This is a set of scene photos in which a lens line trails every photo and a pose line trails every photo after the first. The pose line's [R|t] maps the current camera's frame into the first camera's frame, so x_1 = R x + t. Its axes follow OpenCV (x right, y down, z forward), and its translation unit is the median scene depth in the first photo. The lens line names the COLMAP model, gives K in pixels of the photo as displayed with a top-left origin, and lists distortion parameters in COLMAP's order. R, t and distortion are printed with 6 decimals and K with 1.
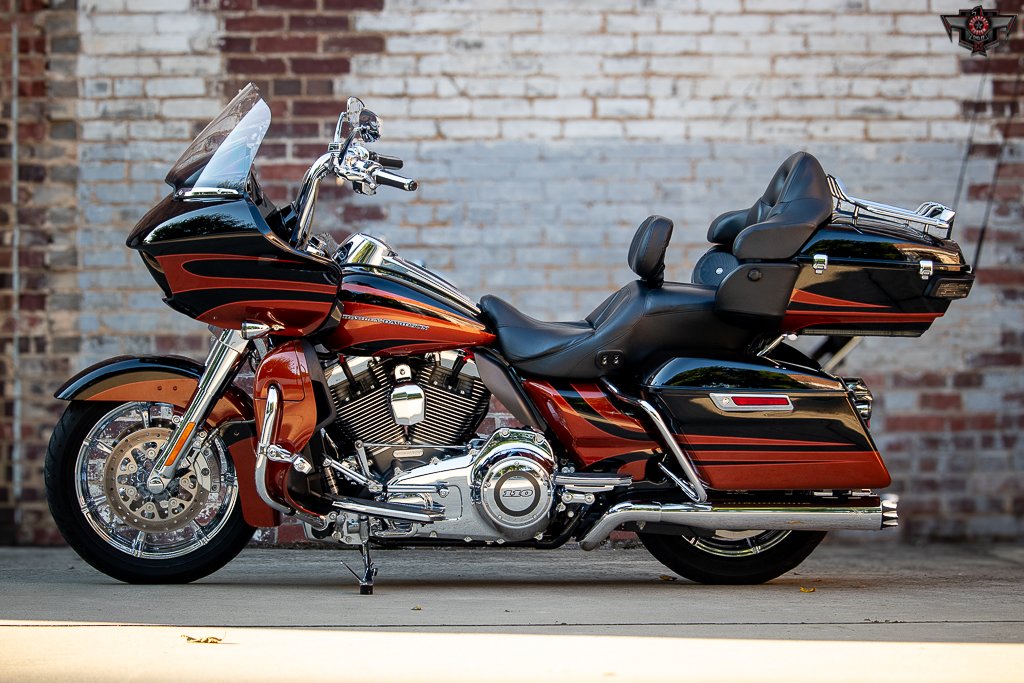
lens RADIAL K [[3469.7, 0, 512.6], [0, 3469.7, 341.6], [0, 0, 1]] dist [-0.285020, 0.000000]
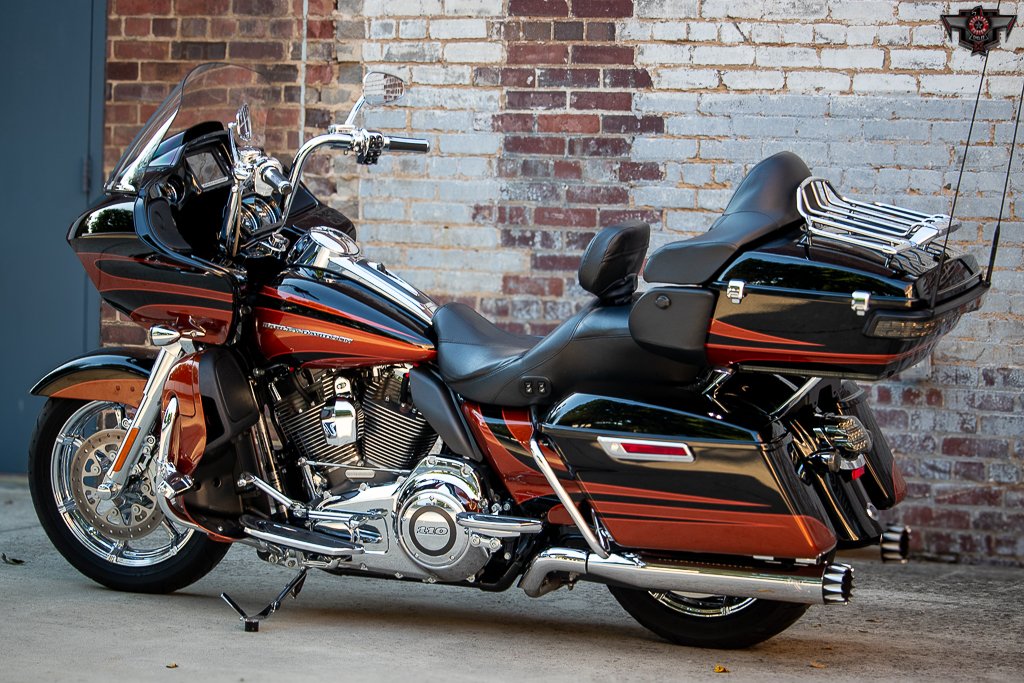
lens RADIAL K [[3469.7, 0, 512.6], [0, 3469.7, 341.7], [0, 0, 1]] dist [-0.285020, 0.000000]
pose [[0.888835, 0.052341, -0.455228, 0.342841], [-0.023562, 0.997361, 0.068669, -0.053923], [0.457621, -0.050309, 0.887723, 0.175866]]
